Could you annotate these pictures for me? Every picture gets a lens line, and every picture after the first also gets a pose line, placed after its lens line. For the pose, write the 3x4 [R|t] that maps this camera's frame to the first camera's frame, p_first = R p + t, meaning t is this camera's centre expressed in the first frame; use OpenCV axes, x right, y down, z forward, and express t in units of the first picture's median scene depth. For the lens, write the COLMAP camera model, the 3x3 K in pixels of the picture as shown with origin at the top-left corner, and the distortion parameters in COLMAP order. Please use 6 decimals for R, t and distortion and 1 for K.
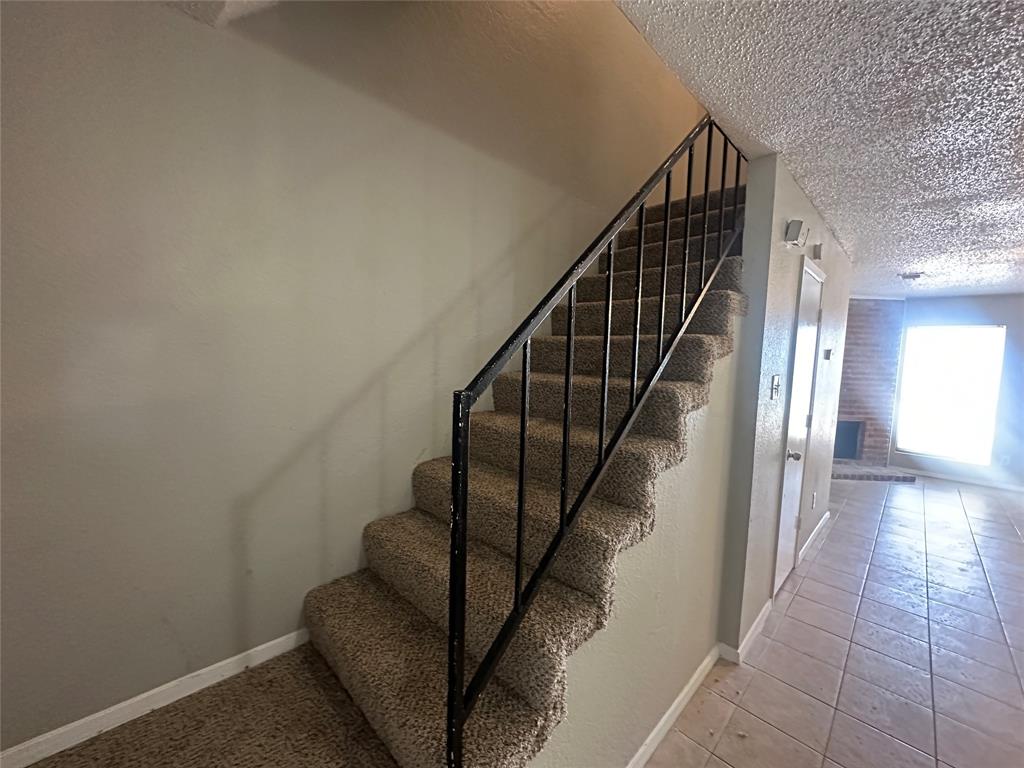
lens RADIAL K [[408.4, 0, 509.1], [0, 408.4, 383.7], [0, 0, 1]] dist [-0.001042, 0.000039]
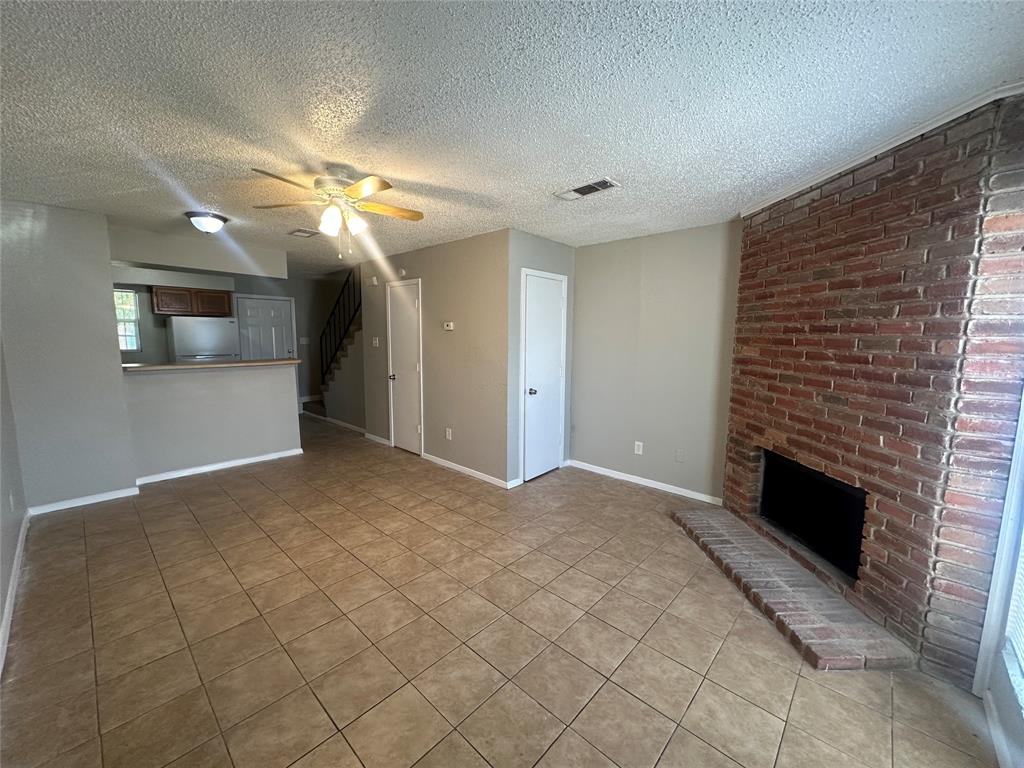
lens RADIAL K [[408.4, 0, 511.4], [0, 408.4, 381.5], [0, 0, 1]] dist [-0.001042, 0.000039]
pose [[0.038412, 0.081203, -0.995957, 1.242528], [-0.086383, 0.993231, 0.077649, -0.006708], [0.995521, 0.083051, 0.045166, 0.669498]]
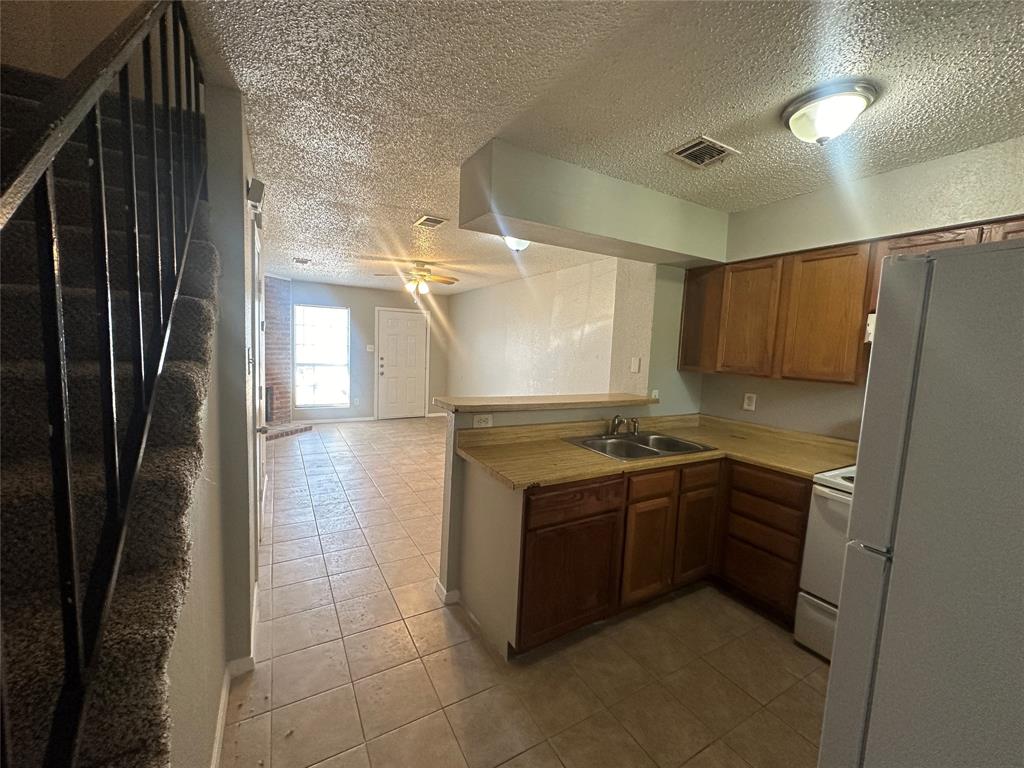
lens RADIAL K [[408.4, 0, 513.1], [0, 408.4, 383.3], [0, 0, 1]] dist [-0.001042, 0.000039]
pose [[0.259882, -0.109811, 0.959376, -0.030047], [0.041066, 0.993871, 0.102635, -0.004174], [-0.964767, 0.012725, 0.262799, 0.068993]]
